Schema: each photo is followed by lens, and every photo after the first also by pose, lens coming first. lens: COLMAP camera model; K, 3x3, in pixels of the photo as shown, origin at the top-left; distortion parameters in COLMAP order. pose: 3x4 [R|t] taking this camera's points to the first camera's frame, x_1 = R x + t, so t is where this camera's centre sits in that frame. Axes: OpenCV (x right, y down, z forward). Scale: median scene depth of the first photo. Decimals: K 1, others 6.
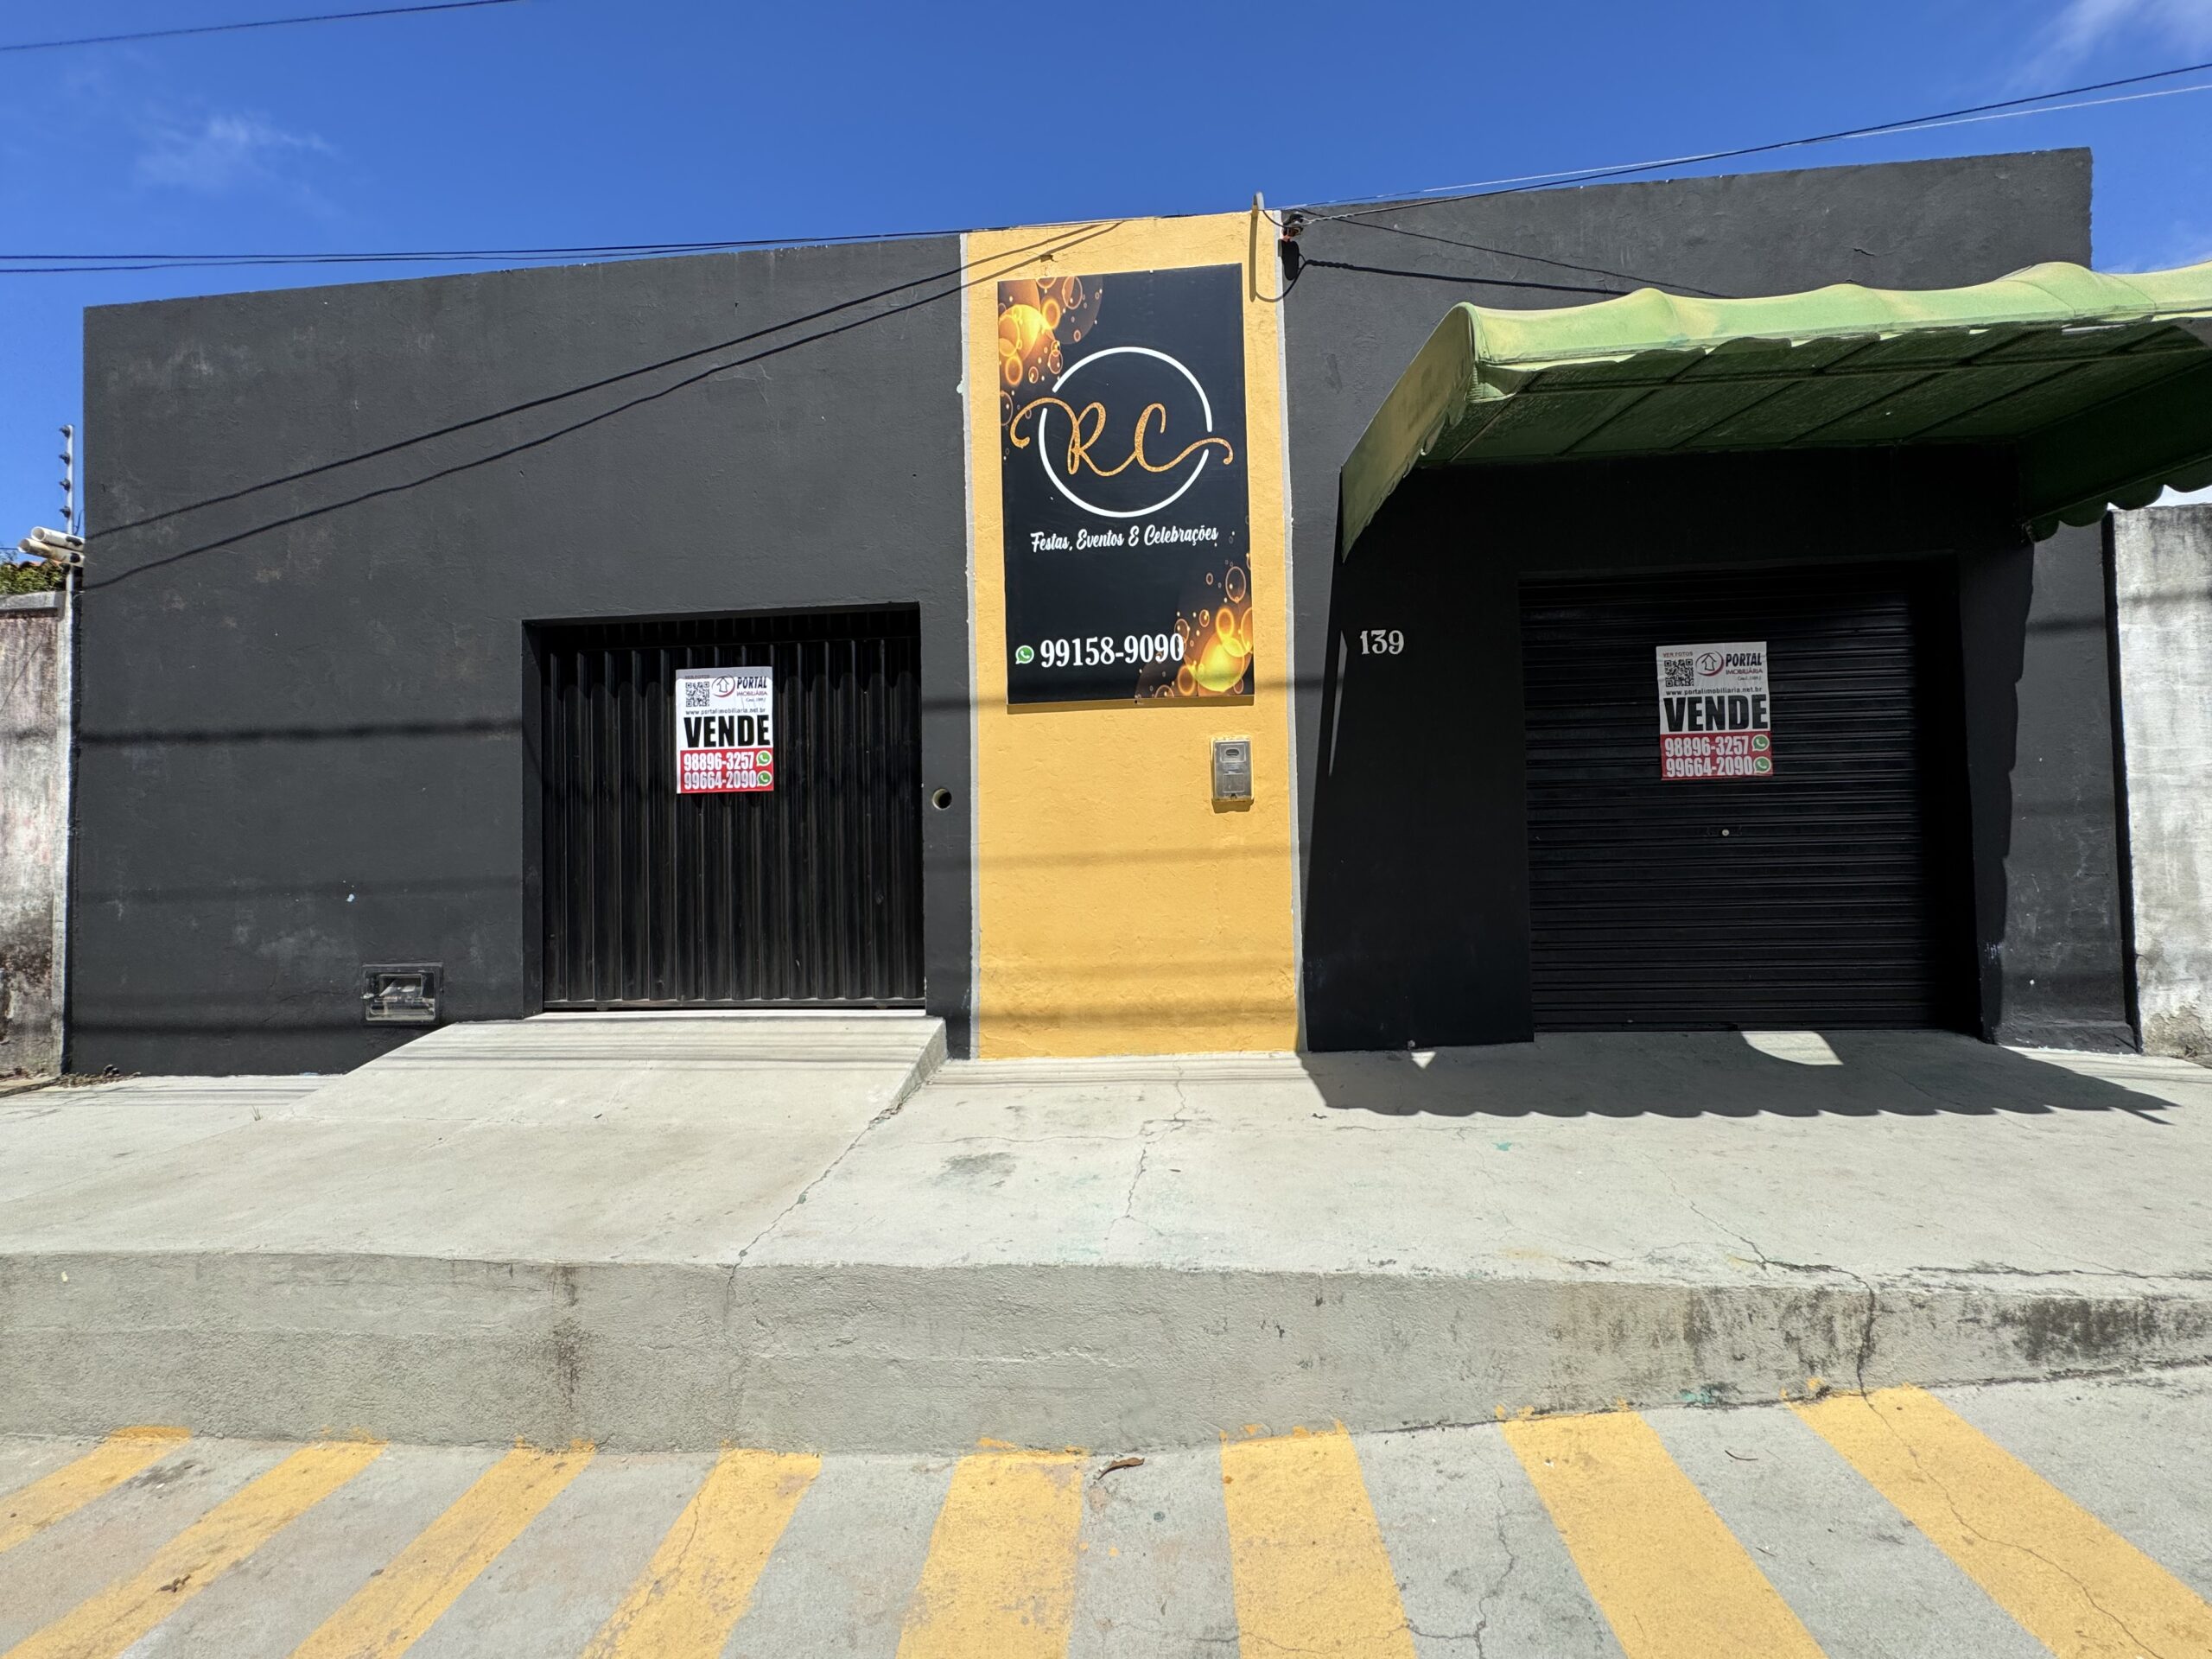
lens RADIAL K [[884.7, 0, 1113.2], [0, 884.7, 824.9], [0, 0, 1]] dist [-0.002249, 0.001458]
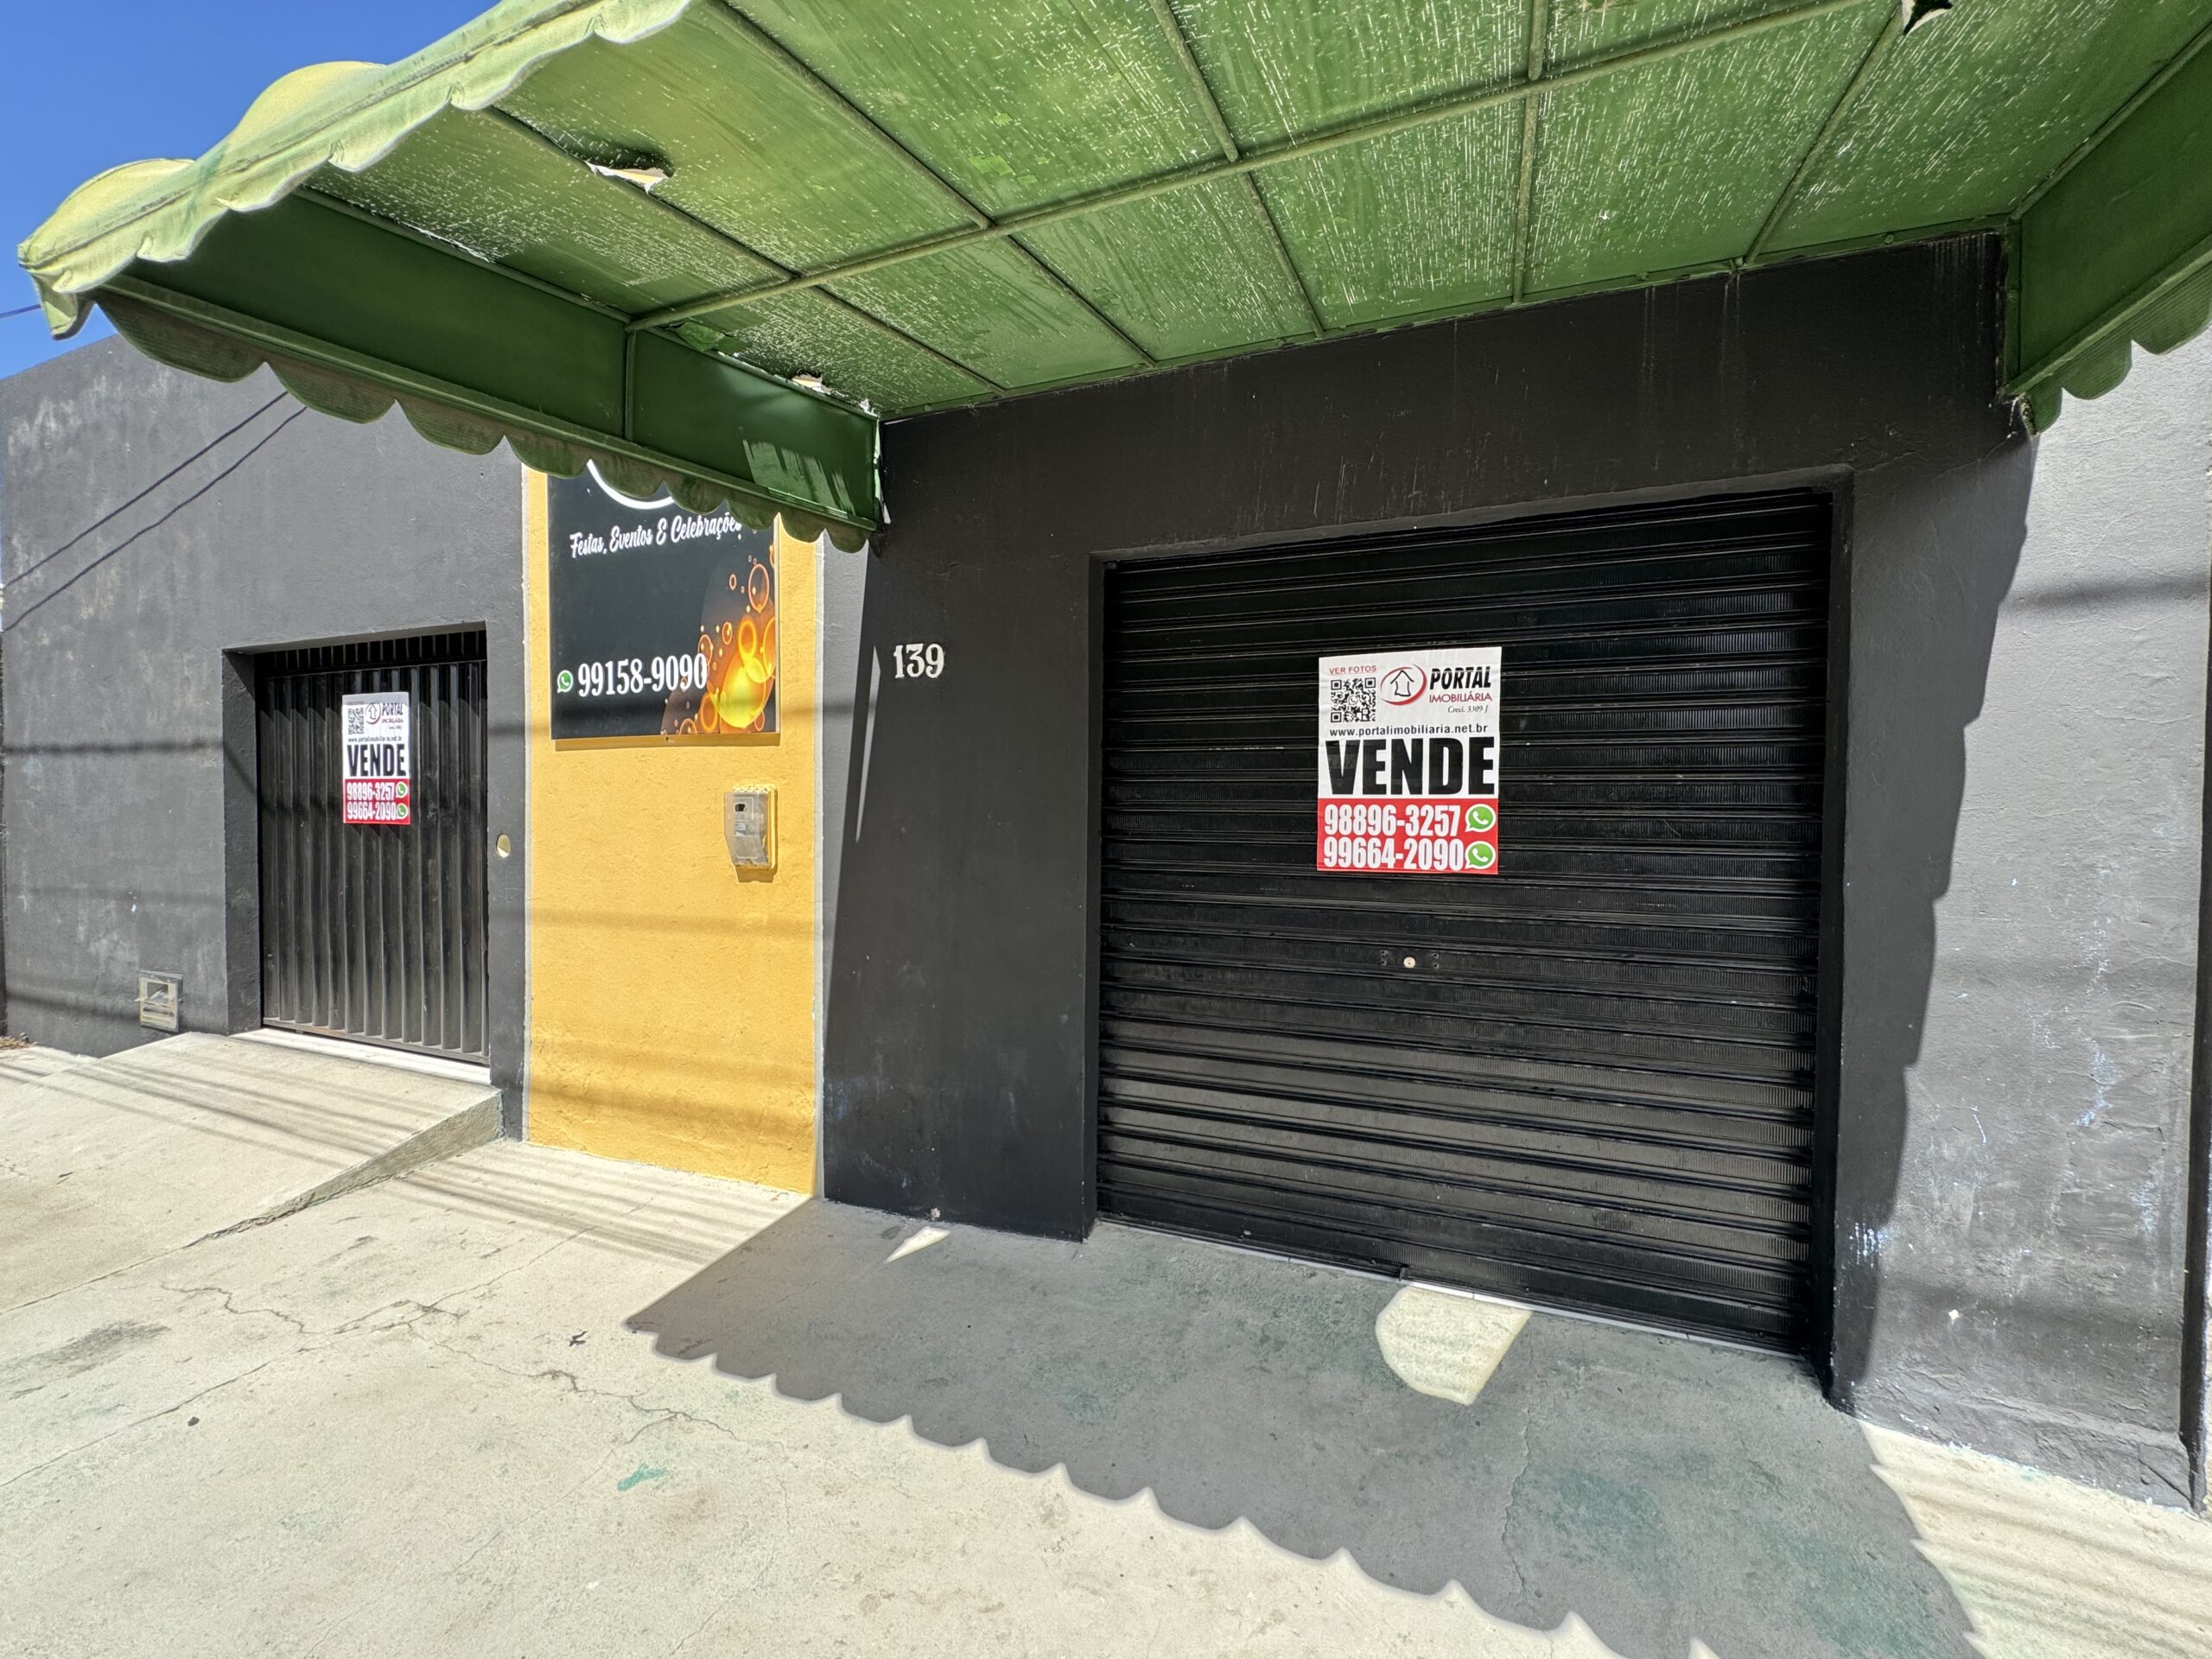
lens RADIAL K [[884.7, 0, 1103.3], [0, 884.7, 825.9], [0, 0, 1]] dist [-0.002249, 0.001458]
pose [[0.953164, 0.036816, -0.300203, 0.662450], [-0.020677, 0.998174, 0.056764, -0.115160], [0.301745, -0.047898, 0.952185, 0.348965]]
